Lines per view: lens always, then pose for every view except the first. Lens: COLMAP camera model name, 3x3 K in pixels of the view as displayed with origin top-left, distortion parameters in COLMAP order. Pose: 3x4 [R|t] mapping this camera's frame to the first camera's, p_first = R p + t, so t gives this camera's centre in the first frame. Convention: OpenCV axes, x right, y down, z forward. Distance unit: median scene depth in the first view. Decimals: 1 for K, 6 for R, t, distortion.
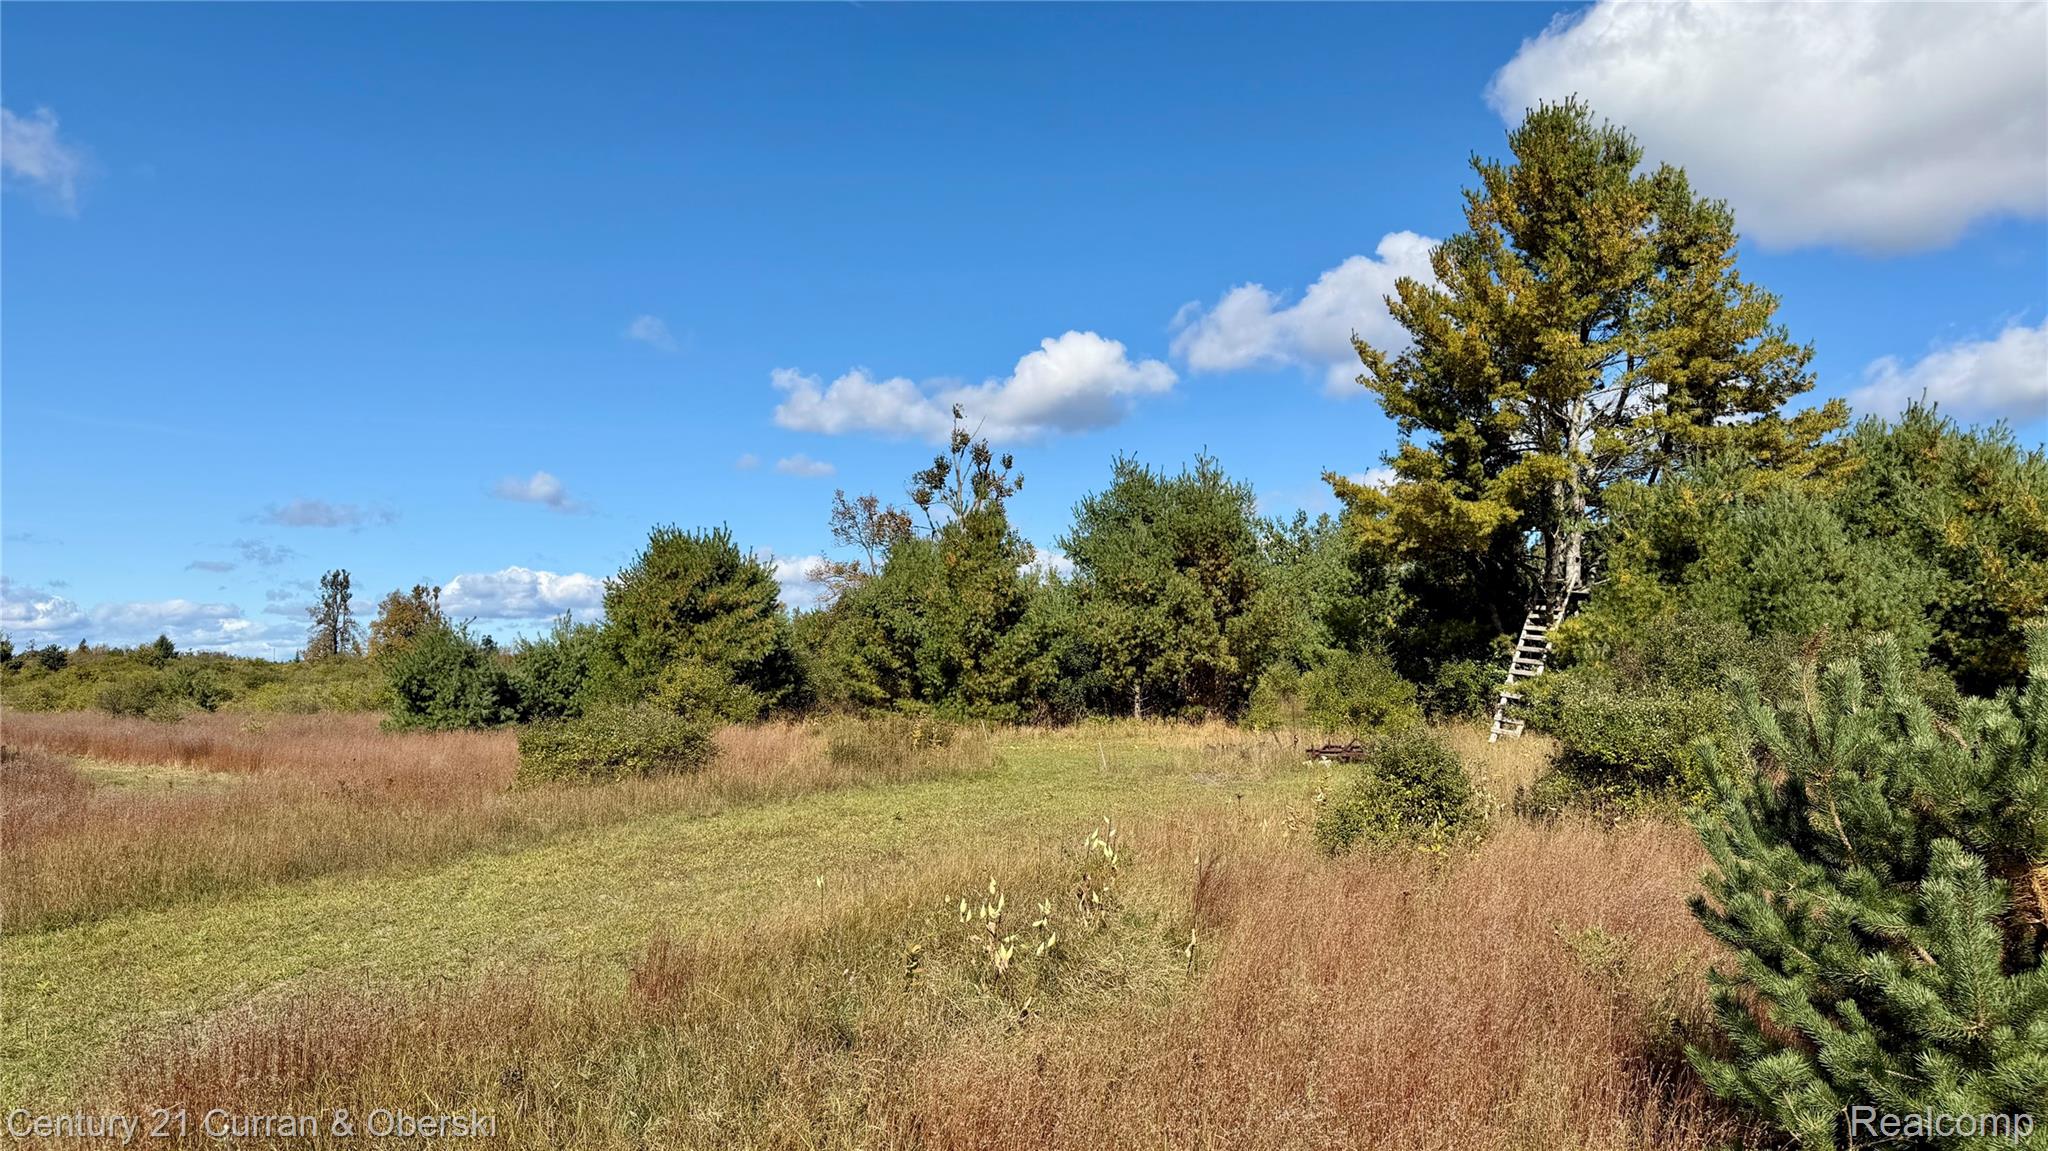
lens RADIAL K [[1465.2, 0, 1013.5], [0, 1465.2, 572.0], [0, 0, 1]] dist [0.010907, -0.006219]
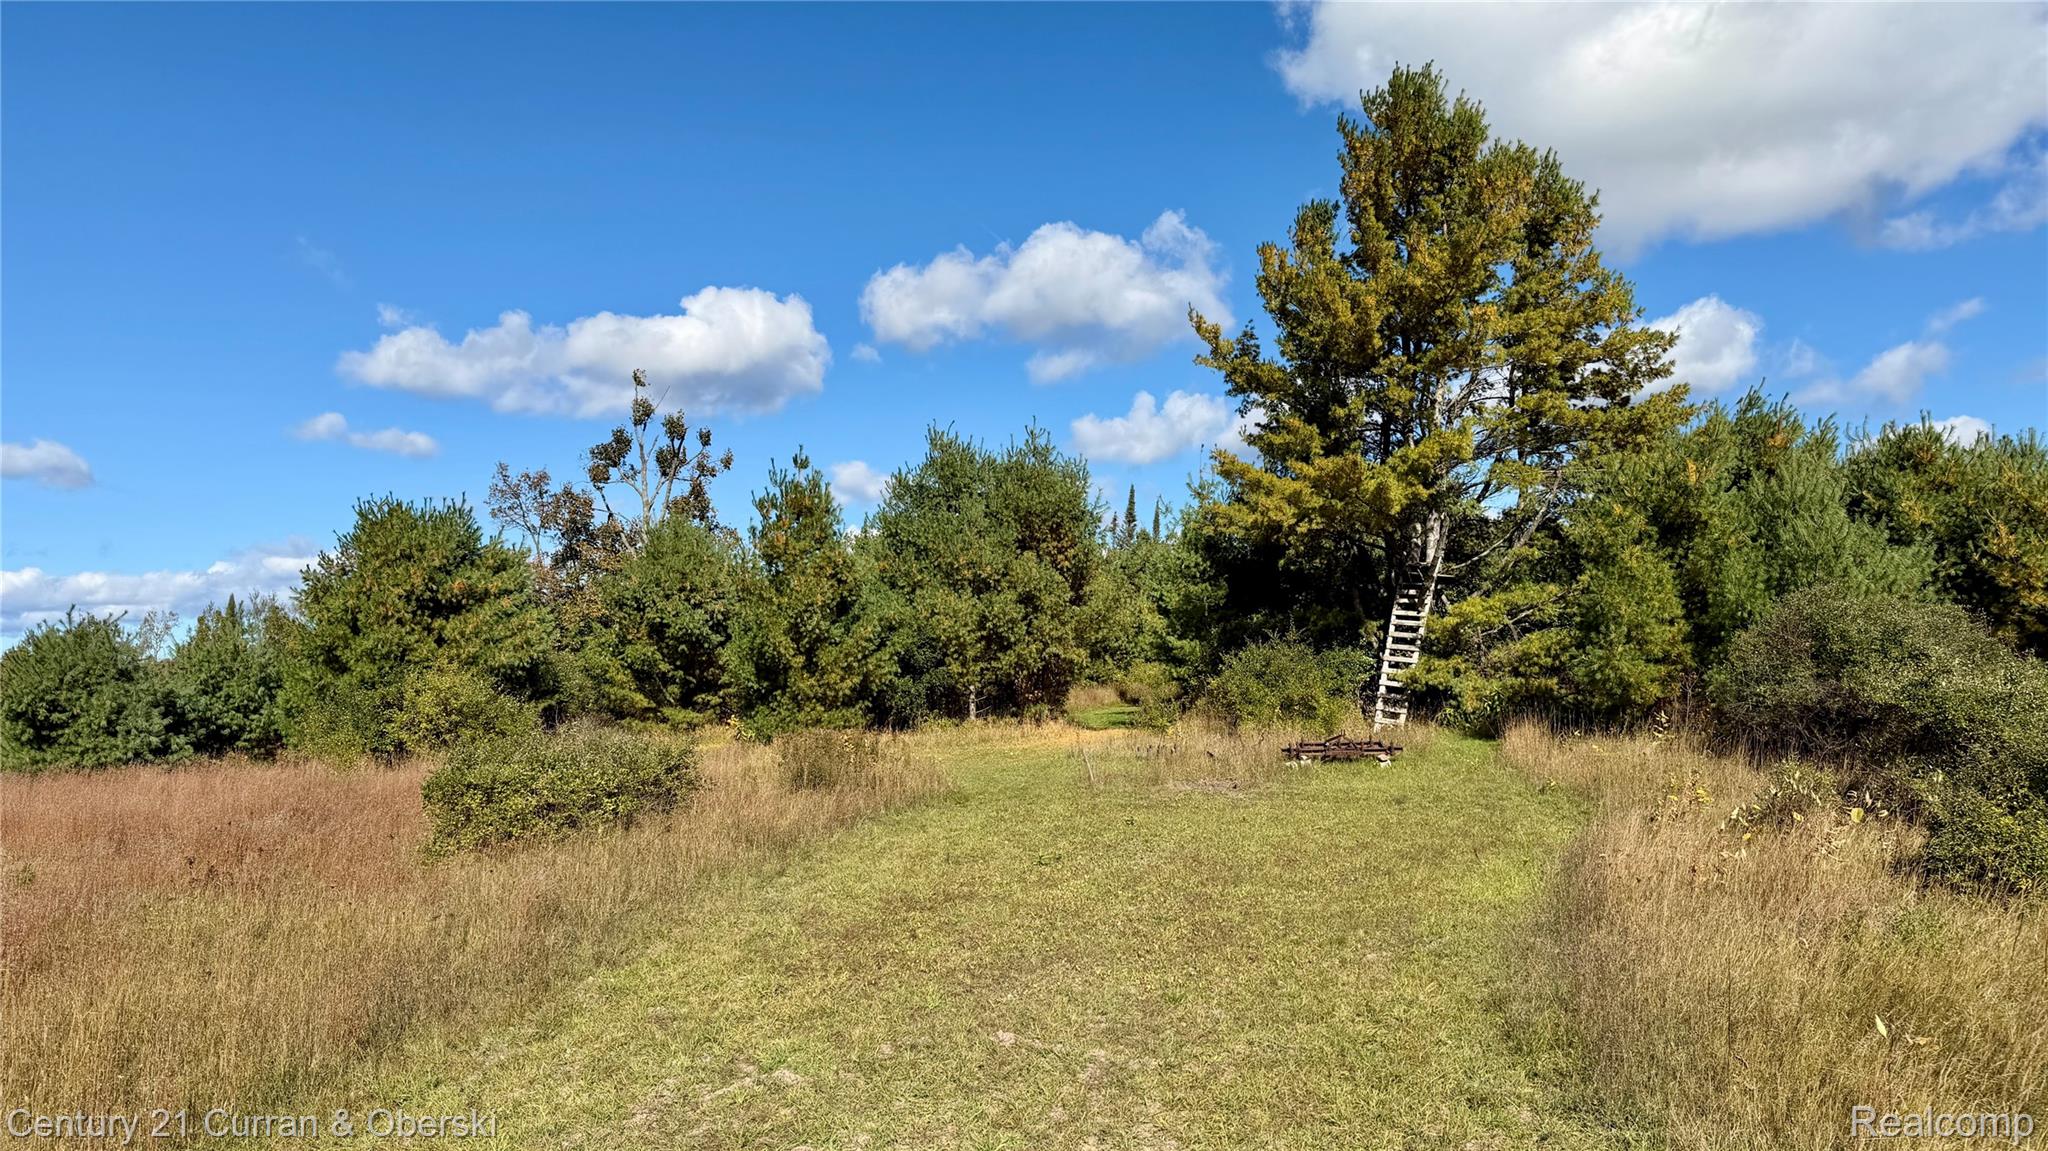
lens RADIAL K [[1465.2, 0, 1013.5], [0, 1465.2, 572.0], [0, 0, 1]] dist [0.010907, -0.006219]
pose [[0.941165, 0.001229, 0.337944, -0.195088], [-0.000344, 0.999996, -0.002679, 0.012646], [-0.337946, 0.002405, 0.941162, 0.163293]]
